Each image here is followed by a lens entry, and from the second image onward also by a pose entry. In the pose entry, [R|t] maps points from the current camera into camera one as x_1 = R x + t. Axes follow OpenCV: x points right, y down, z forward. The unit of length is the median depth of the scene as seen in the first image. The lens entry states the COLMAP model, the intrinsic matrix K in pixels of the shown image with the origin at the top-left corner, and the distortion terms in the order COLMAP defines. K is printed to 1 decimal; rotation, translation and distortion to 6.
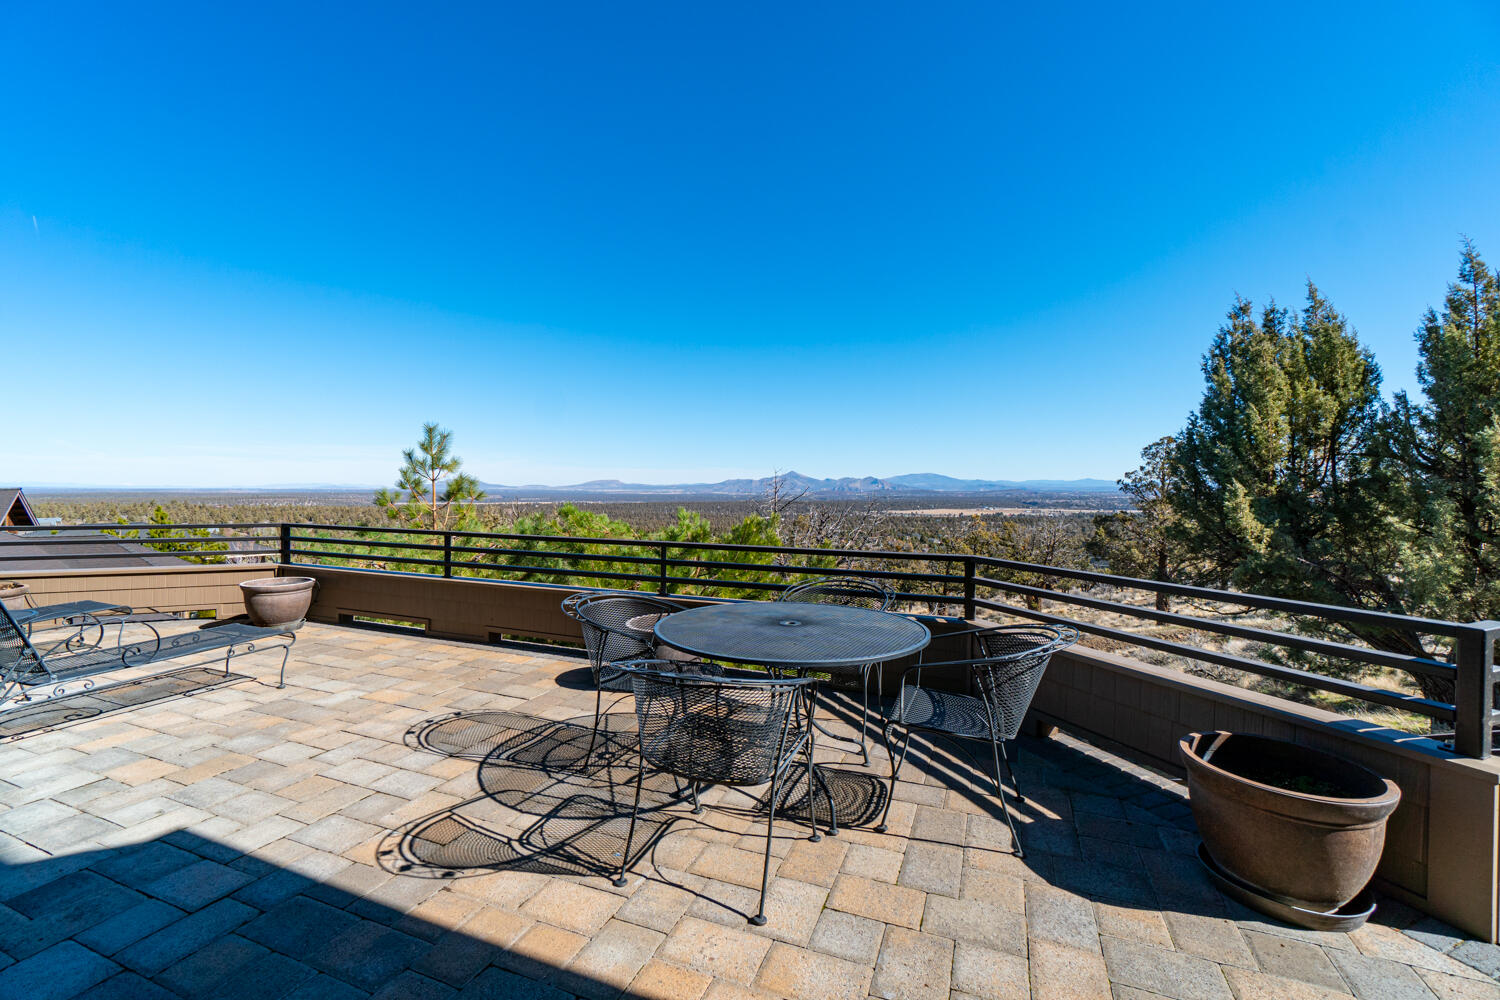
lens RADIAL K [[649.0, 0, 737.6], [0, 649.0, 502.8], [0, 0, 1]] dist [-0.008345, 0.001934]
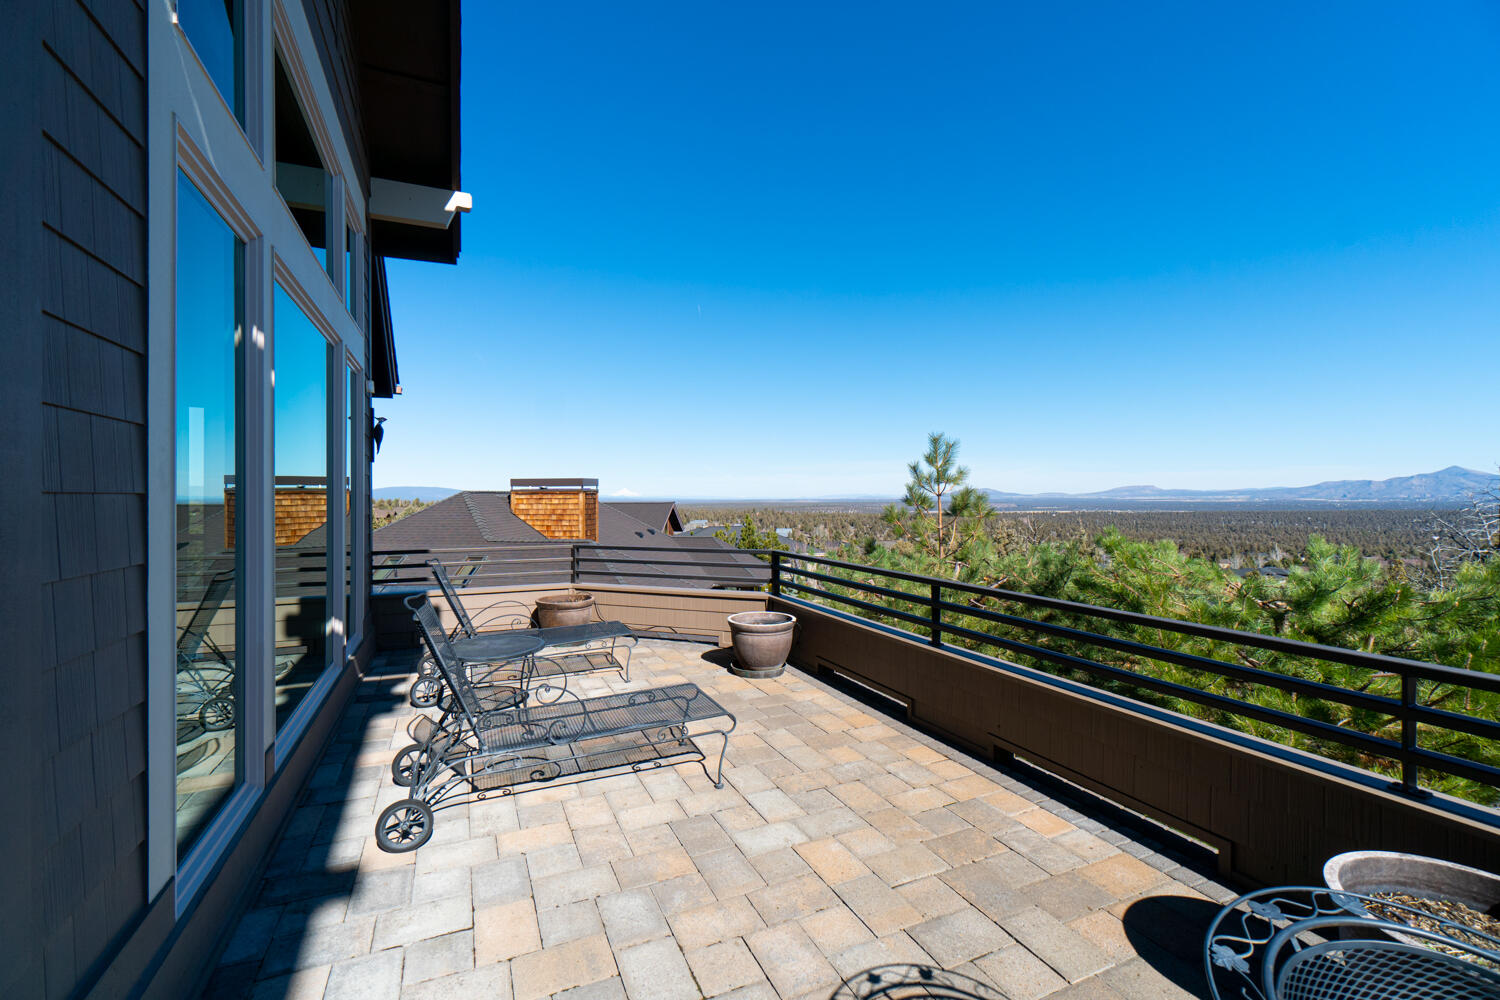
lens RADIAL K [[649.0, 0, 753.7], [0, 649.0, 492.5], [0, 0, 1]] dist [-0.008345, 0.001934]
pose [[0.742016, -0.017616, -0.670151, -0.104752], [-0.001723, 0.999601, -0.028184, -0.024778], [0.670380, 0.022068, 0.741690, 0.297469]]
